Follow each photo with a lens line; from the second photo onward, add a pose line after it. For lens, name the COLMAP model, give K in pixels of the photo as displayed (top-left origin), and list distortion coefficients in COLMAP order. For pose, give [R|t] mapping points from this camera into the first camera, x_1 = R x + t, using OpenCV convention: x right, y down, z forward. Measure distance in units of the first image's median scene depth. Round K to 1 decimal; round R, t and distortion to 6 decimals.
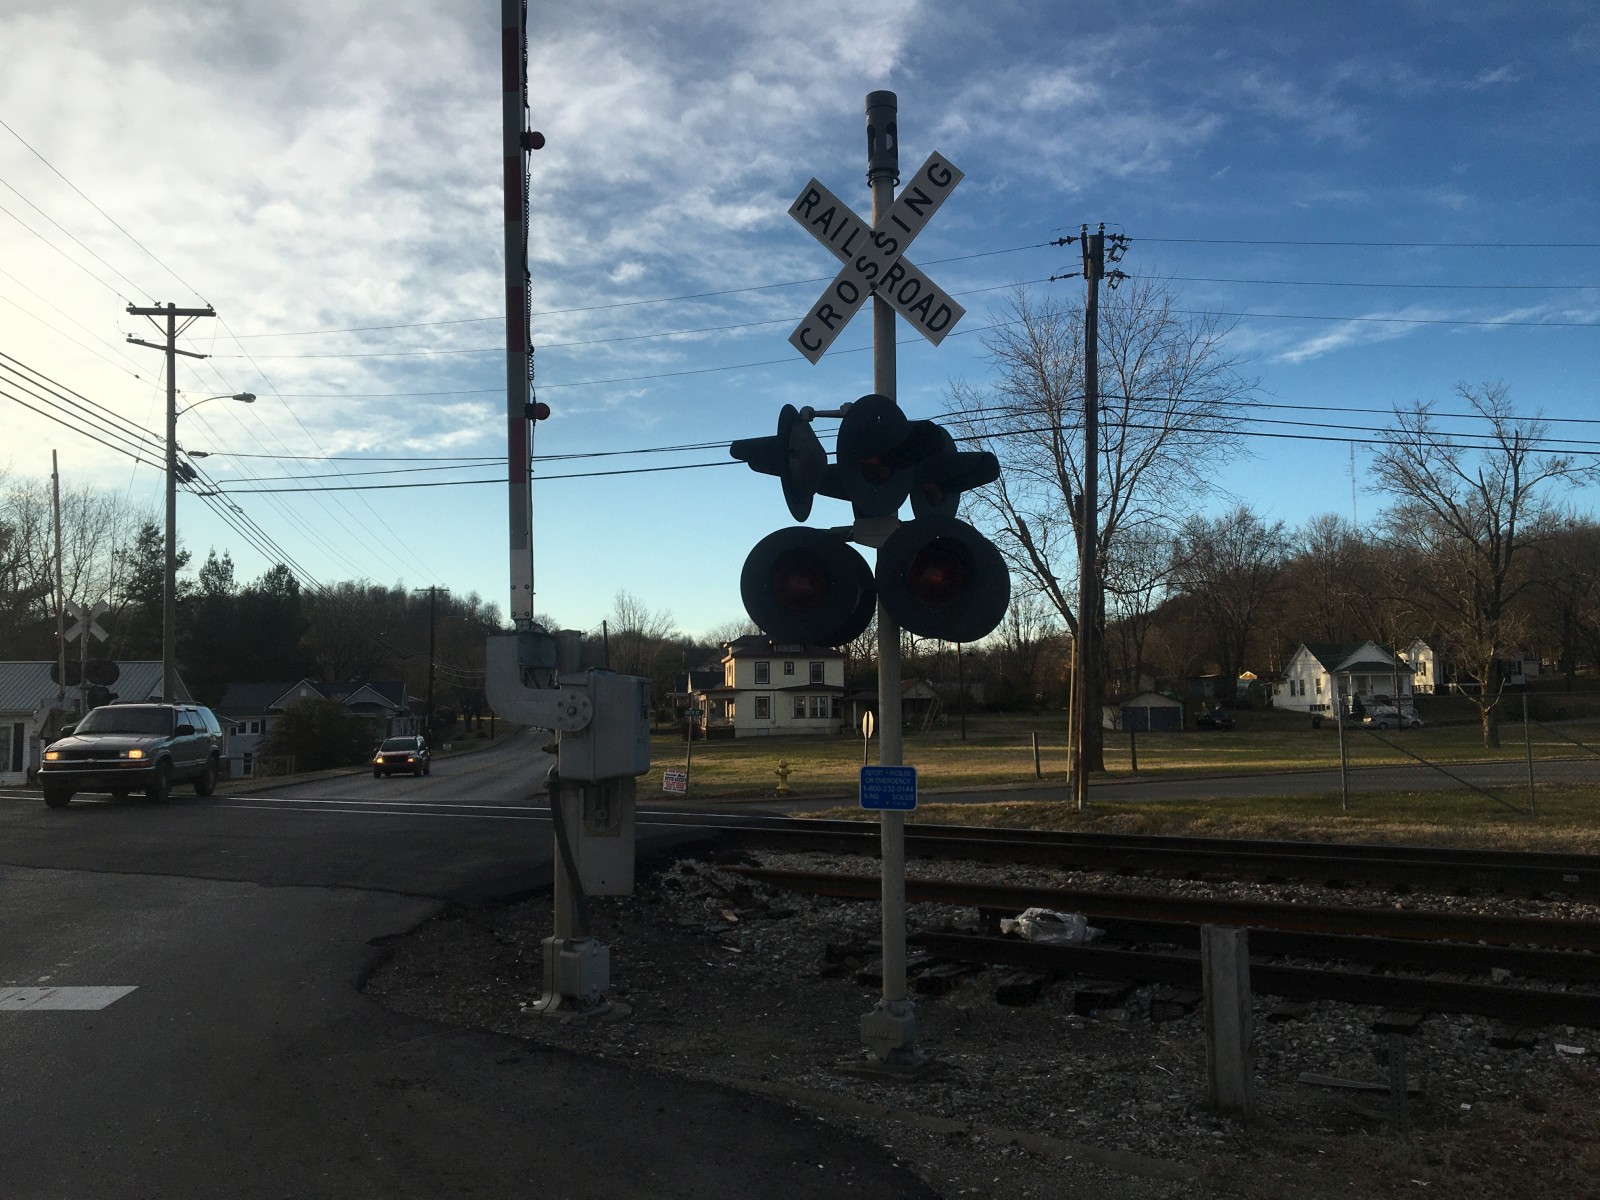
lens RADIAL K [[1330.4, 0, 785.2], [0, 1330.4, 620.2], [0, 0, 1]] dist [0.076896, -0.116684]
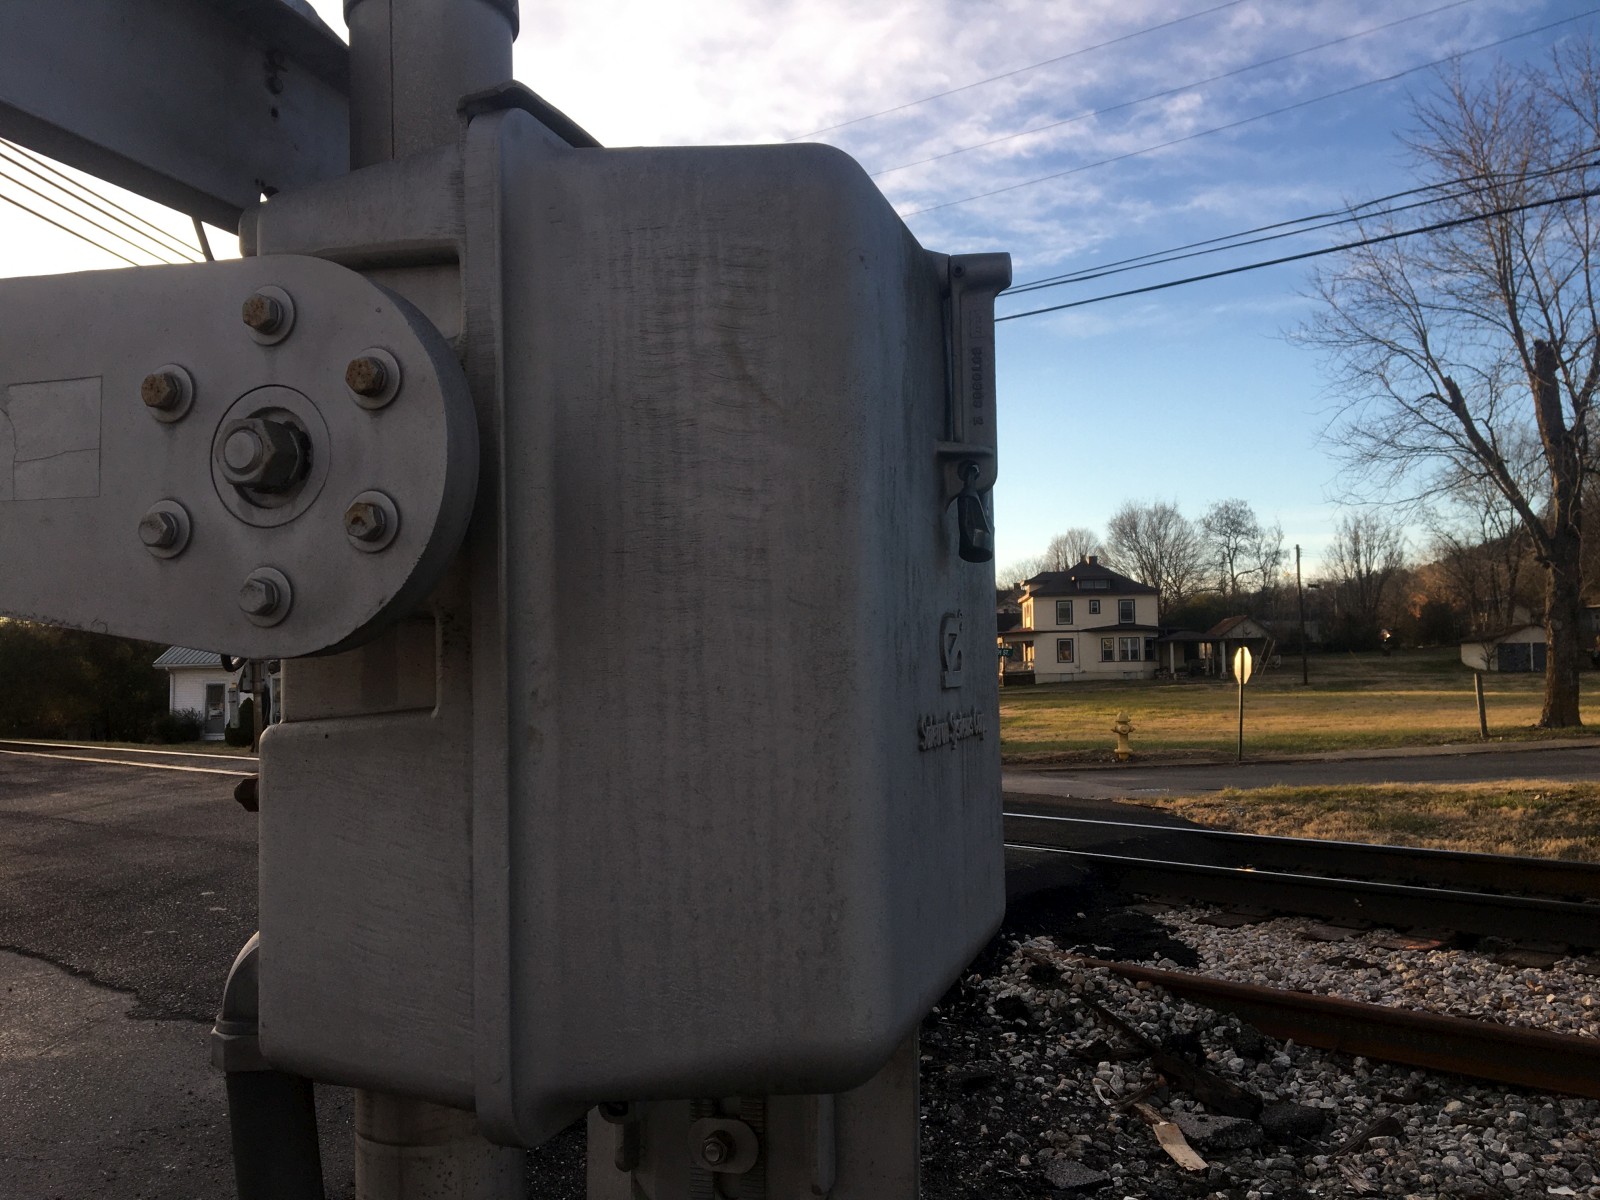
lens RADIAL K [[1330.4, 0, 800.2], [0, 1330.4, 596.4], [0, 0, 1]] dist [0.076896, -0.116684]
pose [[0.978714, -0.022633, -0.203976, -0.022044], [0.027161, 0.999442, 0.019427, 0.017433], [0.203423, -0.024554, 0.978783, 0.202883]]
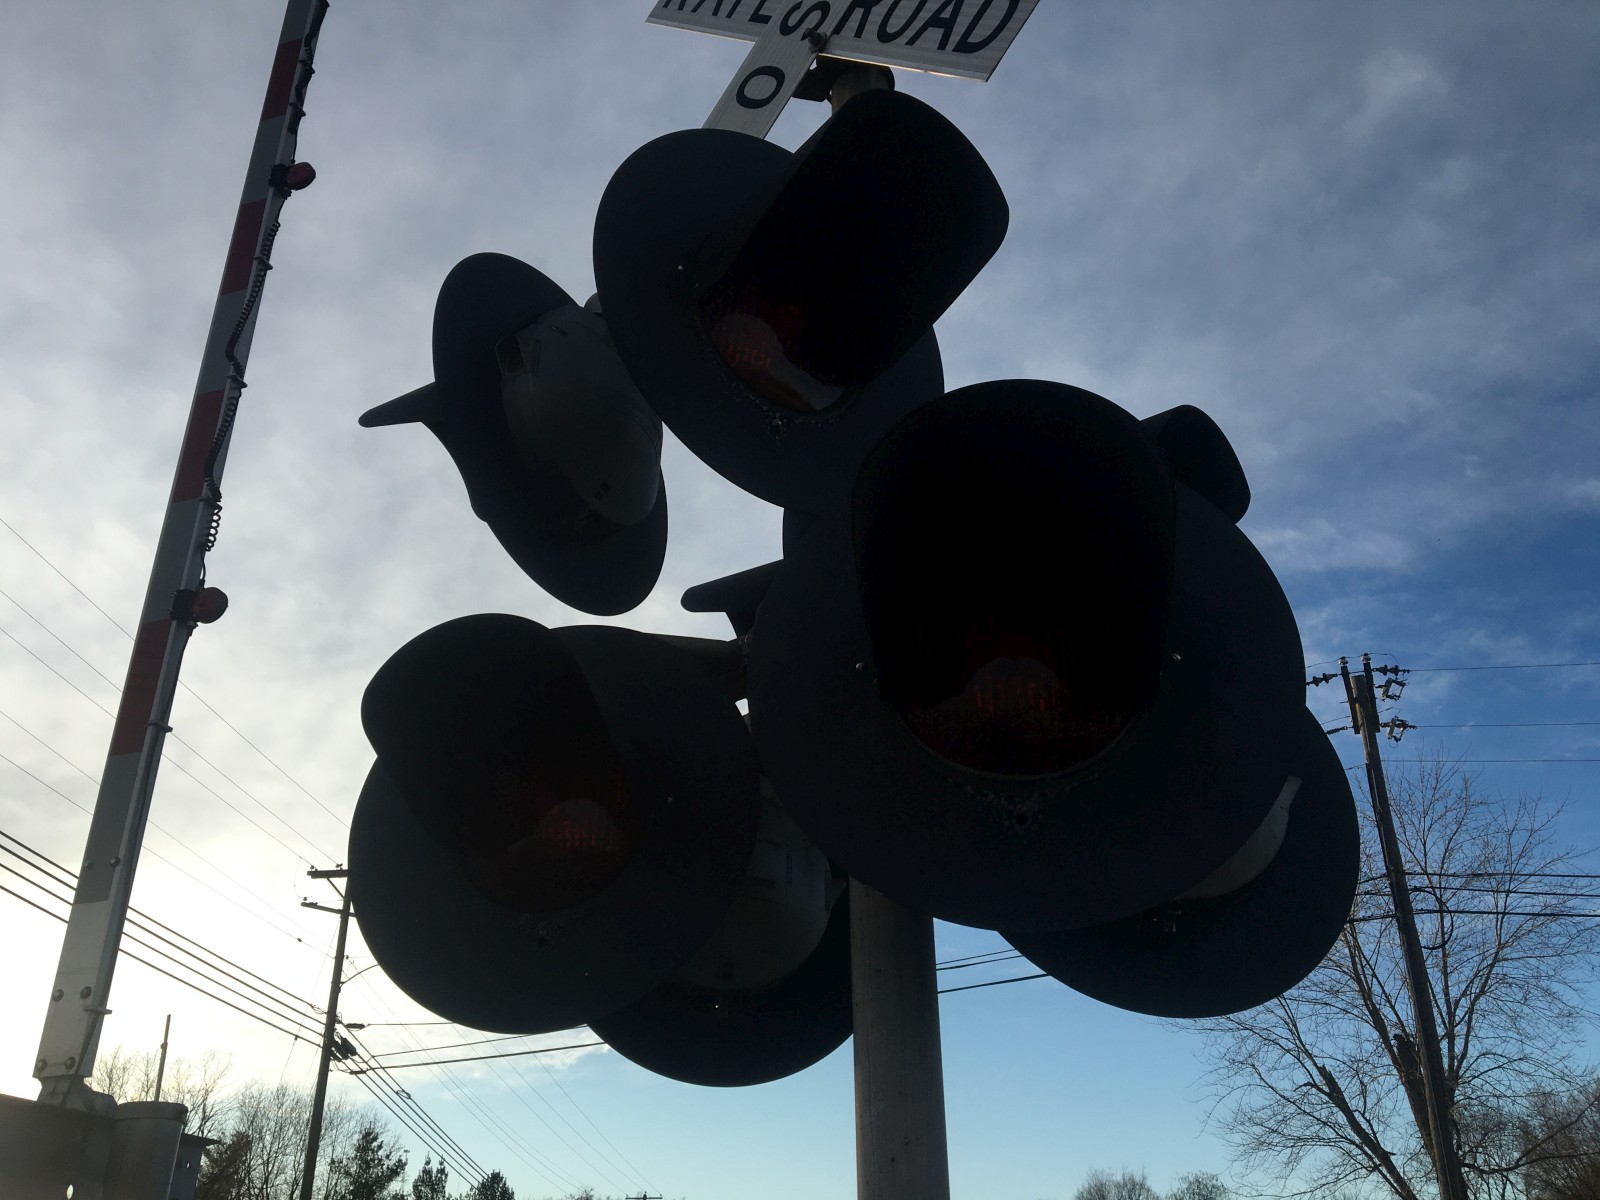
lens RADIAL K [[1330.4, 0, 795.0], [0, 1330.4, 620.9], [0, 0, 1]] dist [0.076896, -0.116684]
pose [[0.983863, -0.081776, -0.159141, 0.021853], [0.007744, 0.908070, -0.418746, 0.010715], [0.178754, 0.410756, 0.894050, 0.150684]]
